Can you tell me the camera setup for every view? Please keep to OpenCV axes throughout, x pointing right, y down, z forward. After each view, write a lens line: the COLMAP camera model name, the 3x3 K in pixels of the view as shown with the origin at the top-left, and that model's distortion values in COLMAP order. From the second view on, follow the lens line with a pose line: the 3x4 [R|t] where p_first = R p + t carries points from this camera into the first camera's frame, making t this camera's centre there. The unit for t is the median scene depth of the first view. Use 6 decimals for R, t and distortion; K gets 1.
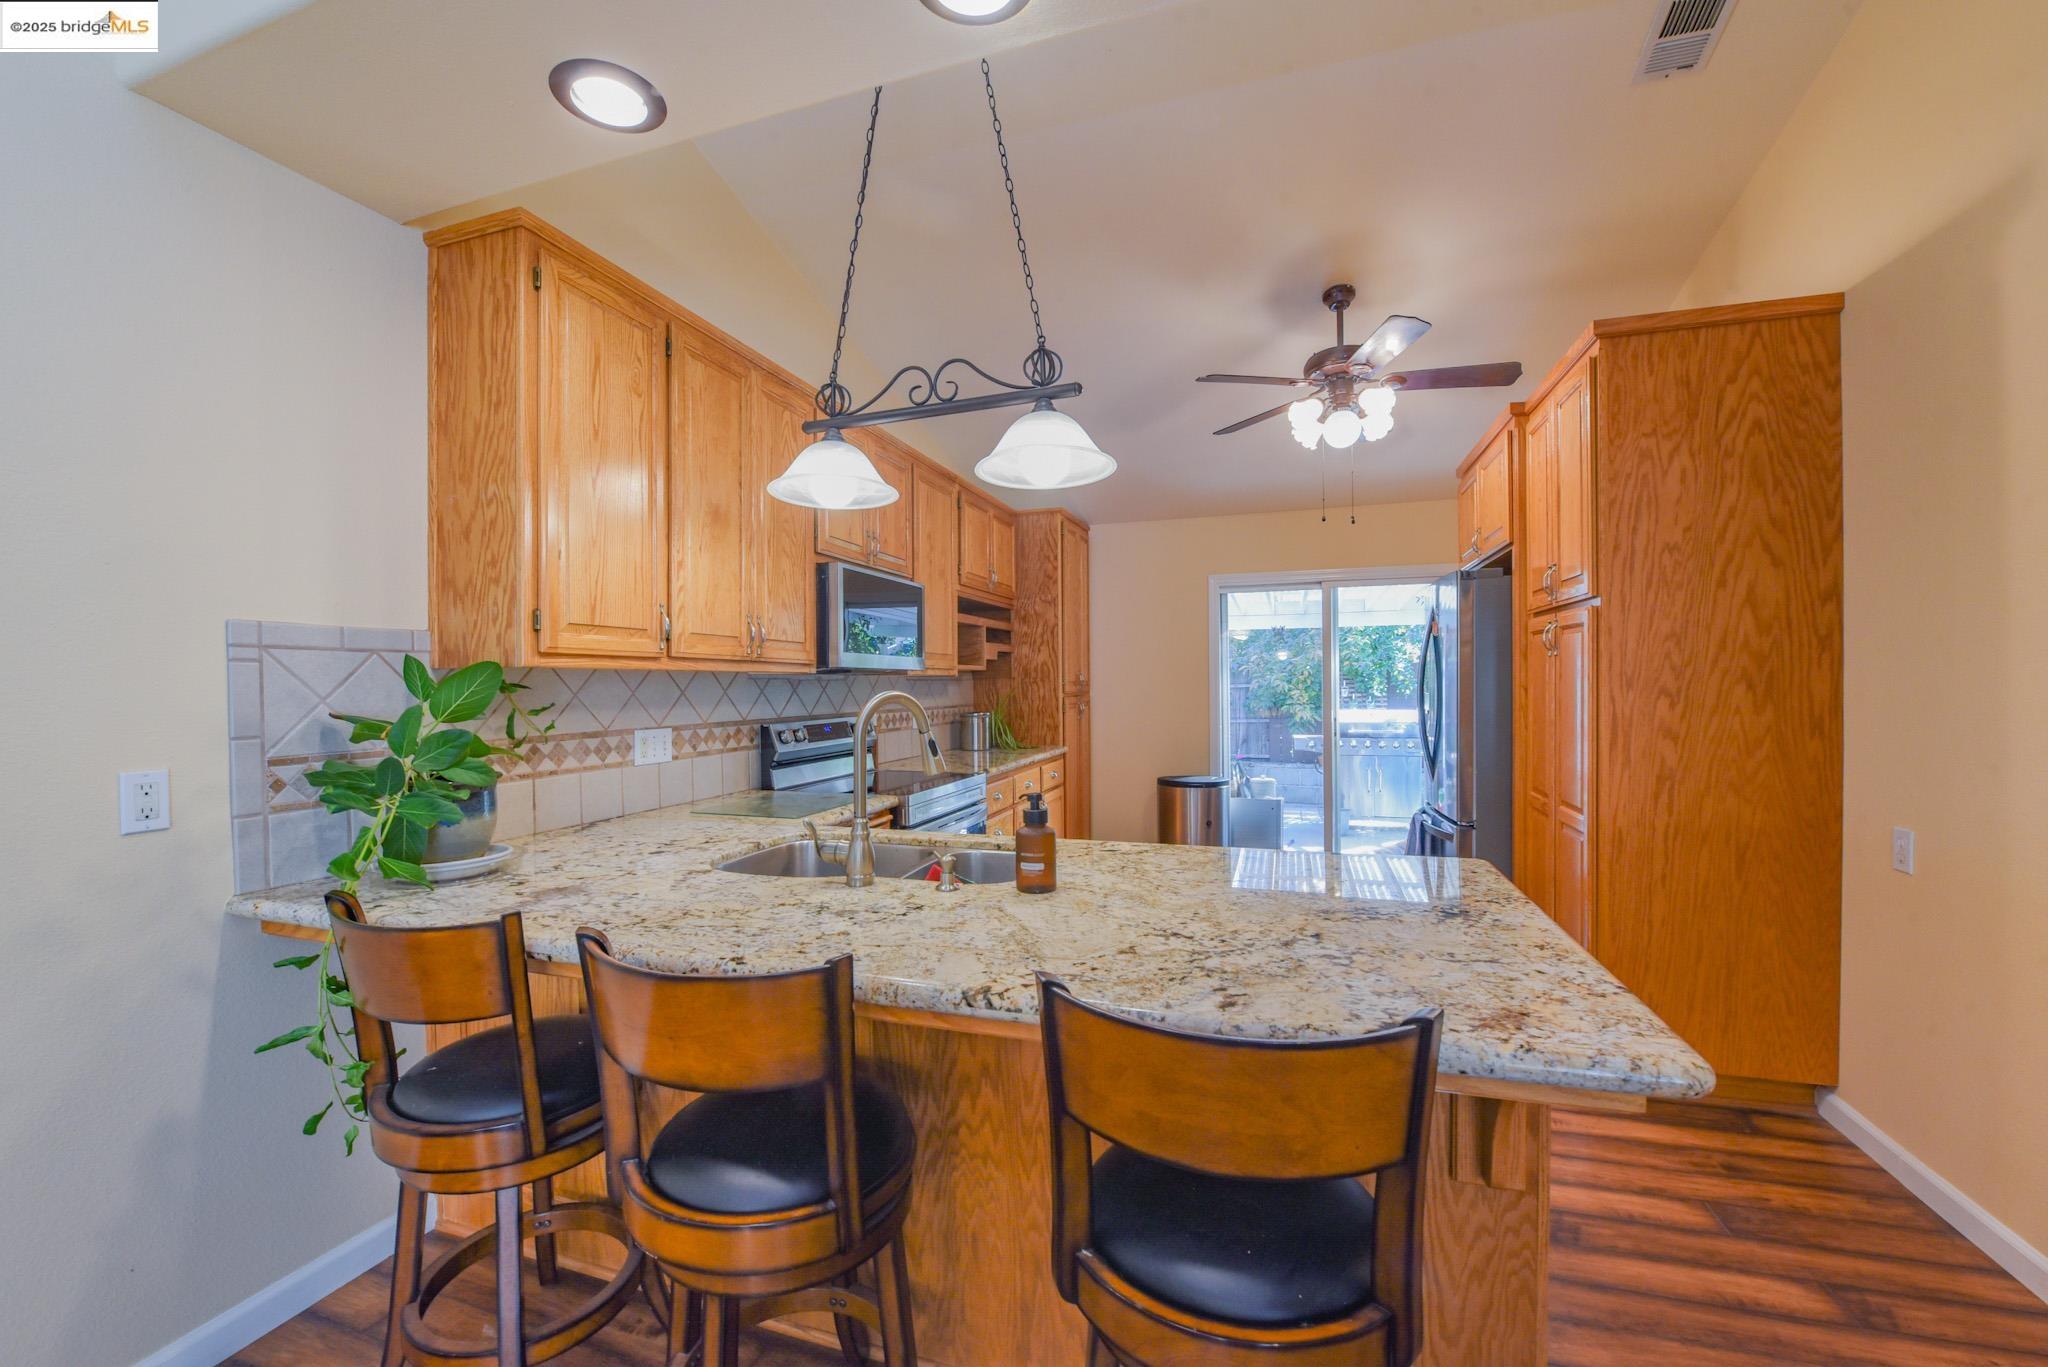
lens RADIAL K [[812.0, 0, 1018.3], [0, 812.0, 687.9], [0, 0, 1]] dist [-0.016221, -0.002684]
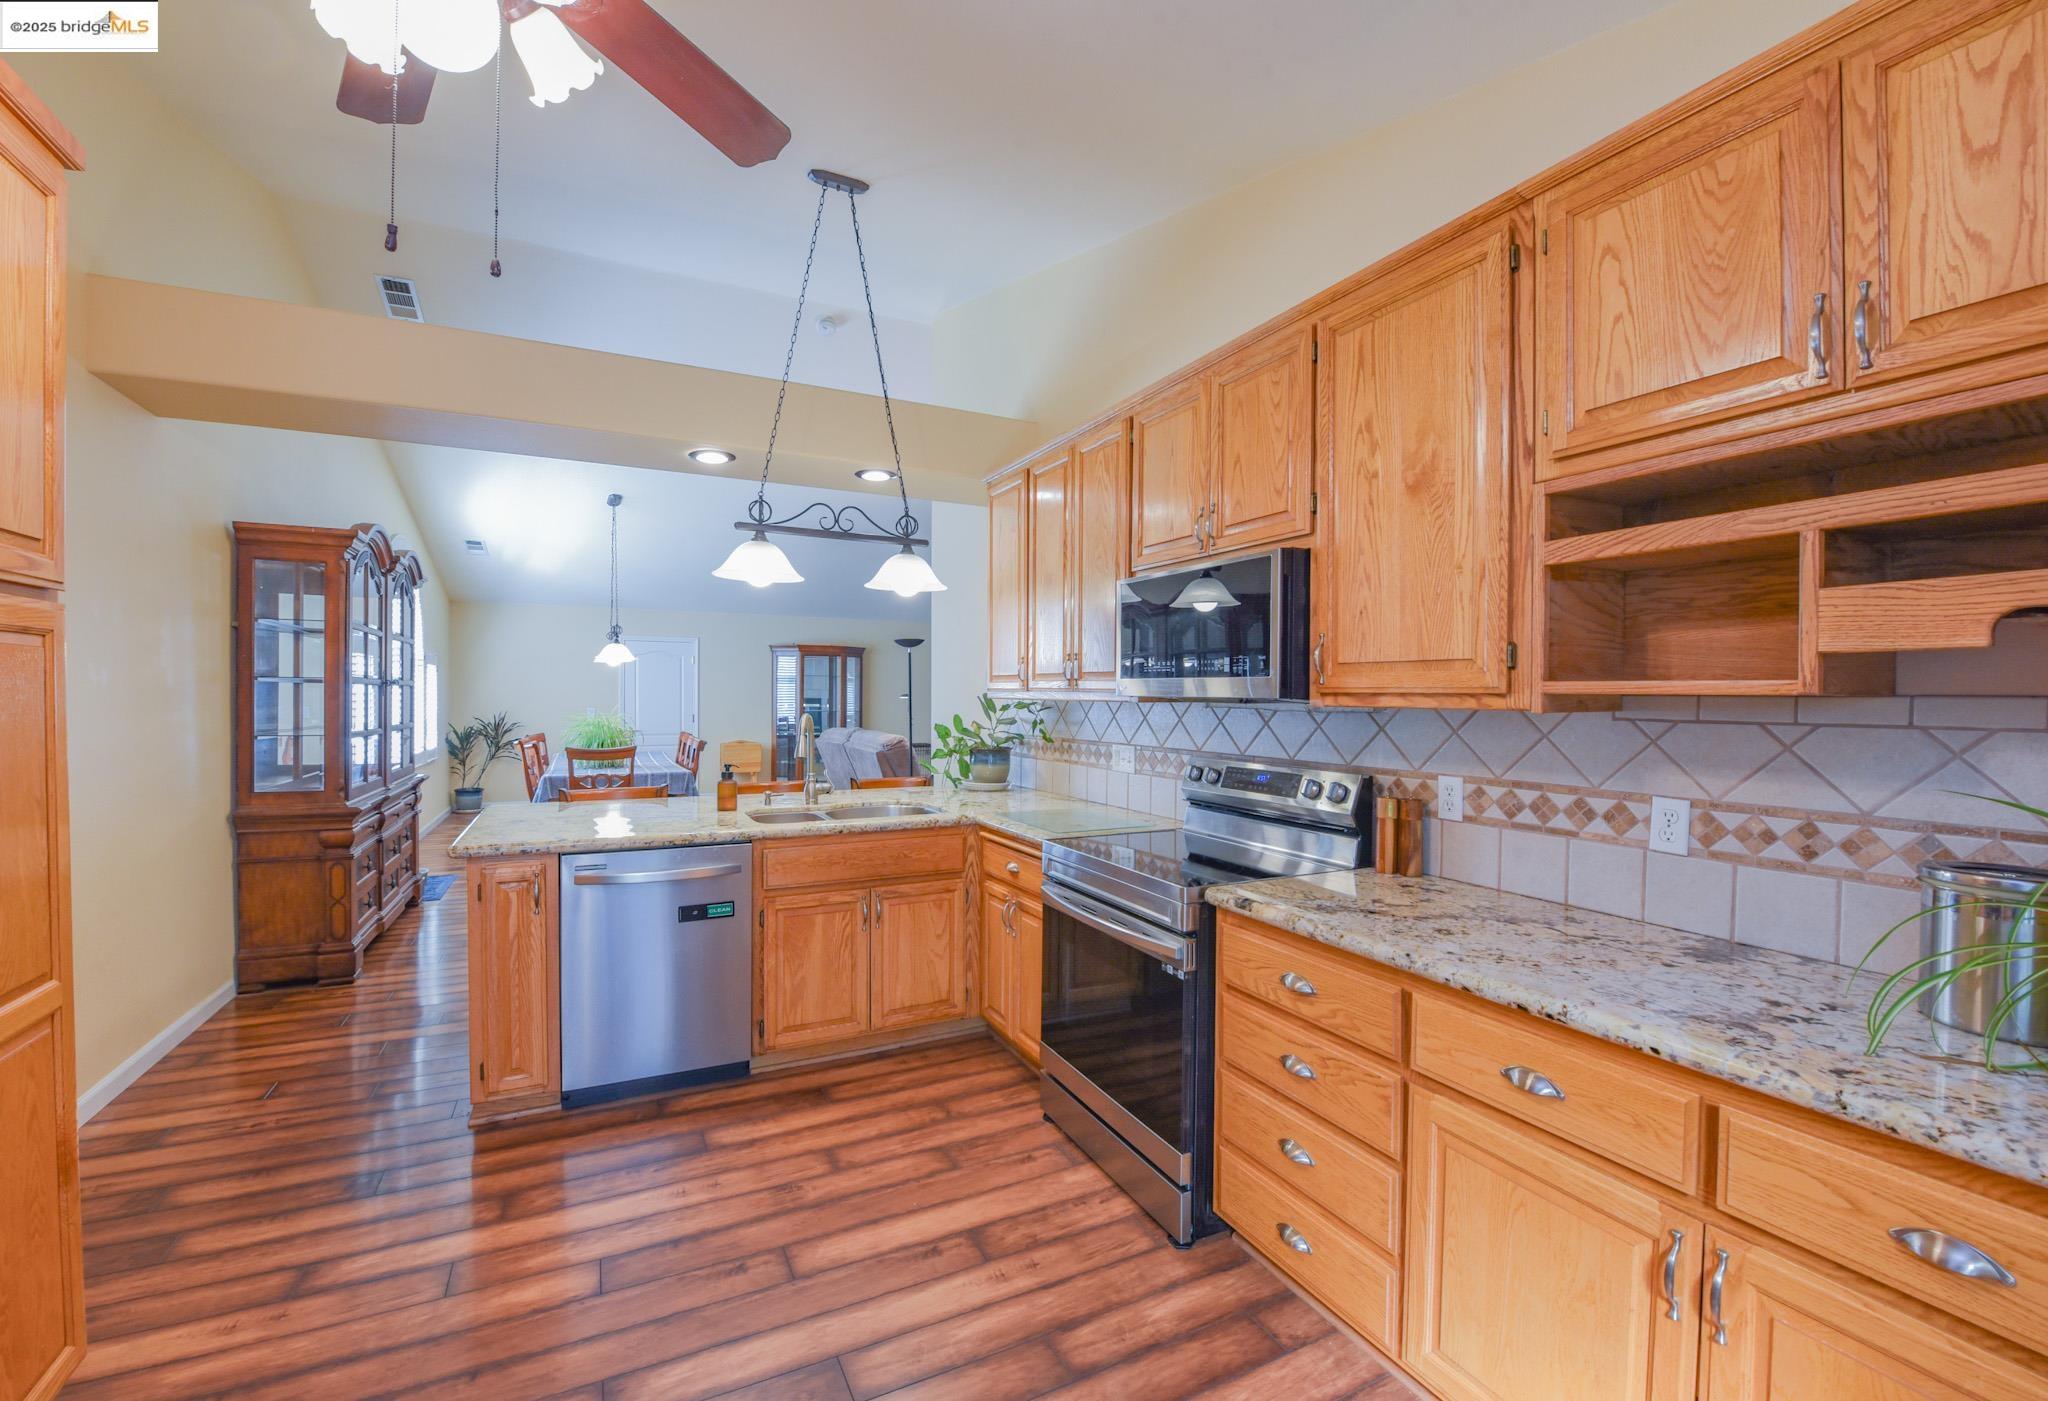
lens RADIAL K [[832.2, 0, 992.3], [0, 832.2, 705.0], [0, 0, 1]] dist [-0.015455, -0.002723]
pose [[-0.718191, 0.014964, -0.695685, 0.613006], [-0.002823, 0.999698, 0.024417, -0.043870], [0.695840, 0.019500, -0.717932, 1.819440]]
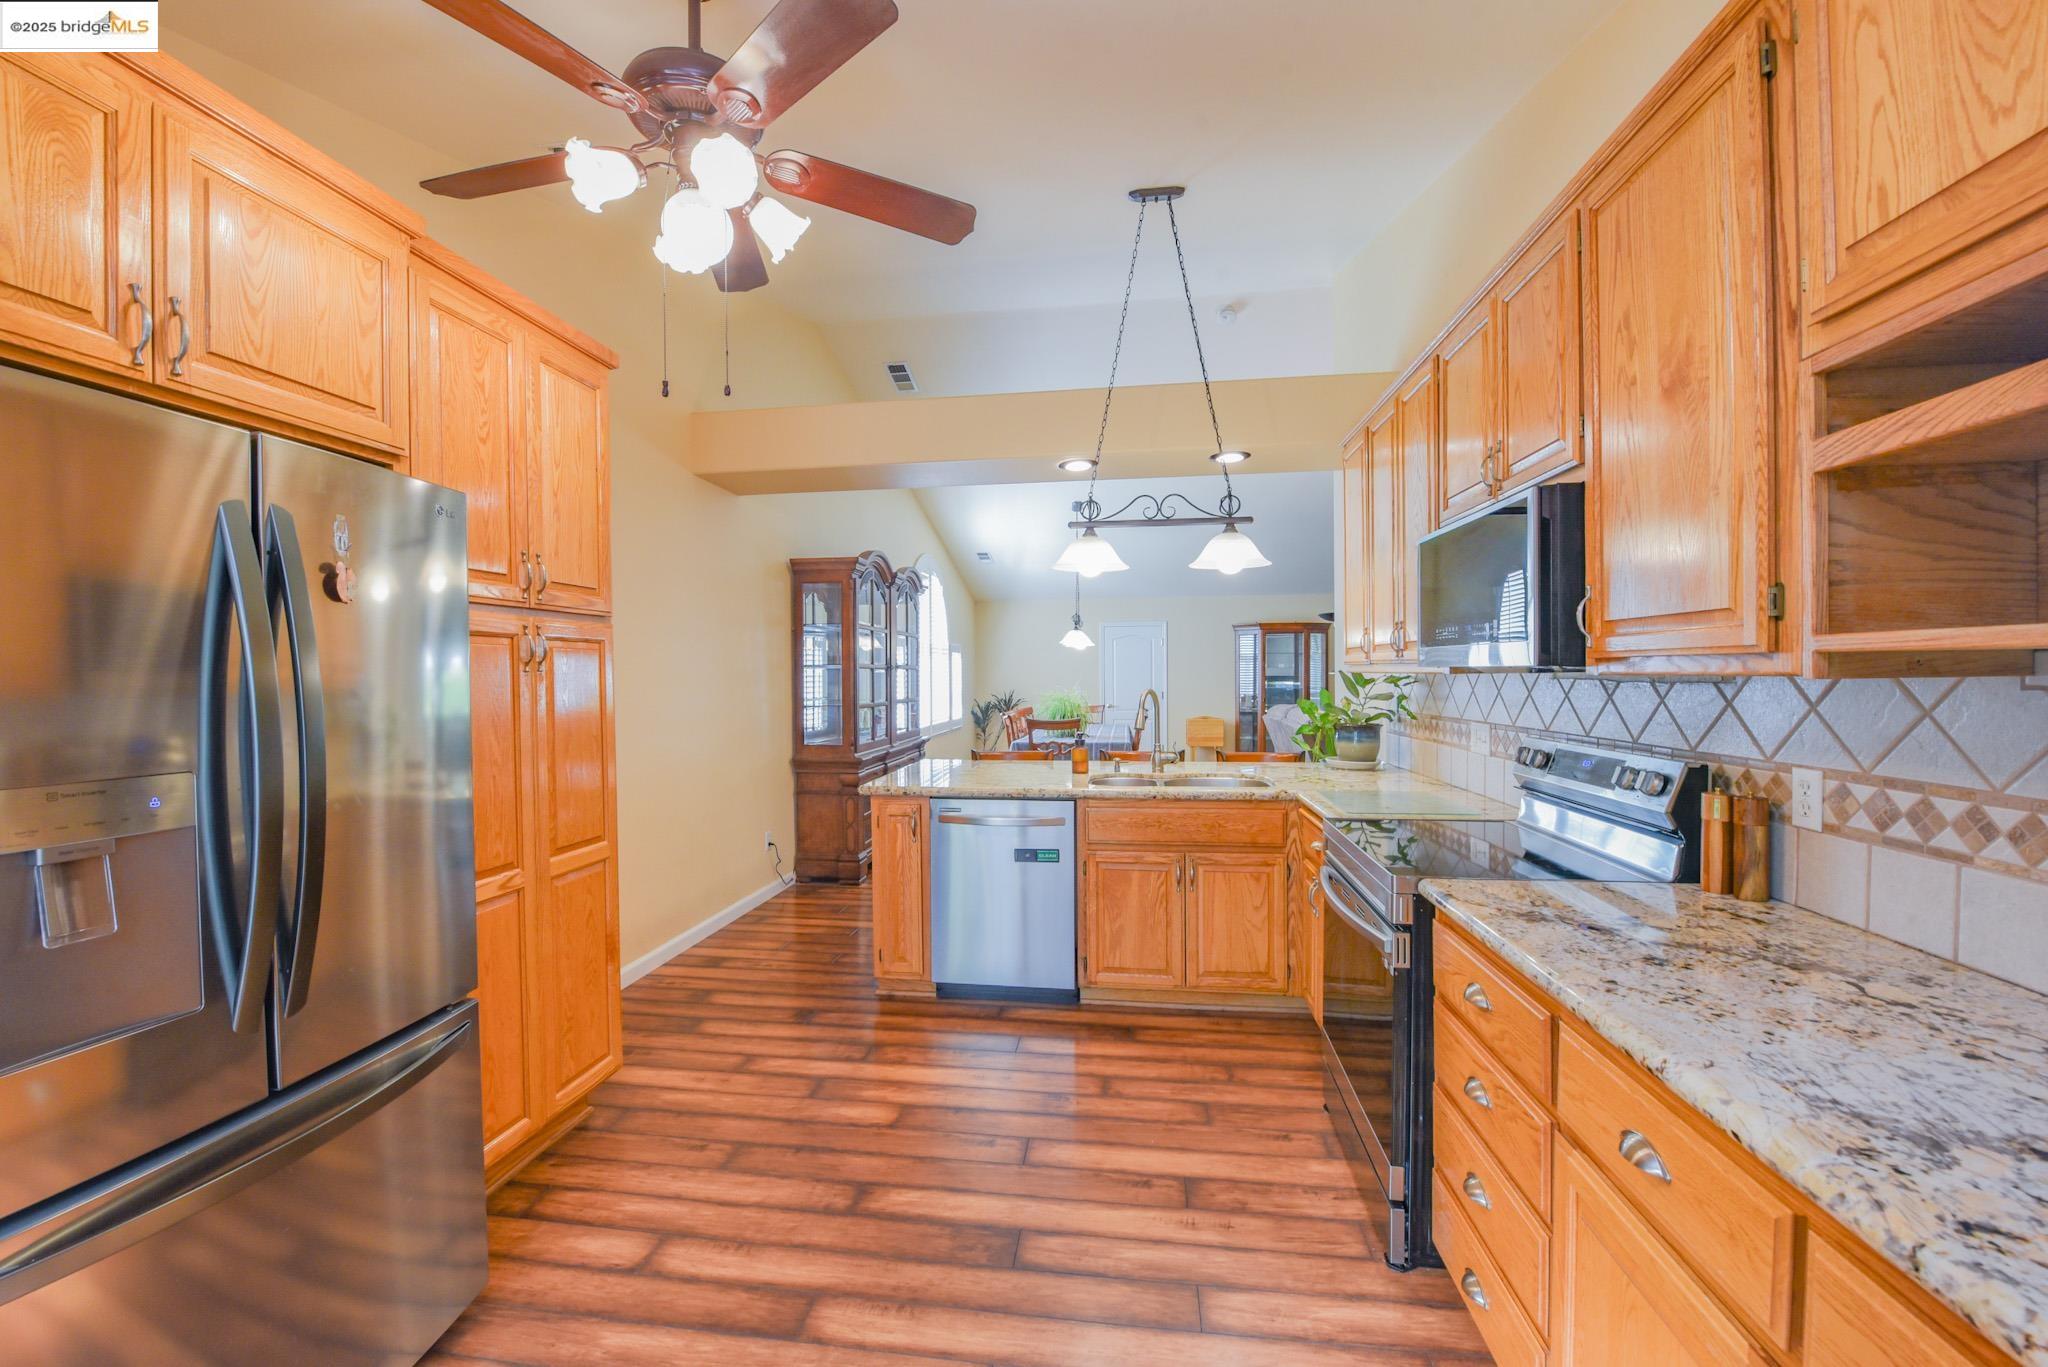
lens RADIAL K [[812.0, 0, 1018.3], [0, 812.0, 687.9], [0, 0, 1]] dist [-0.016221, -0.002684]
pose [[-0.983298, 0.022579, -0.180596, 0.380556], [0.018368, 0.999520, 0.024955, -0.037502], [0.181072, 0.021221, -0.983241, 2.007888]]
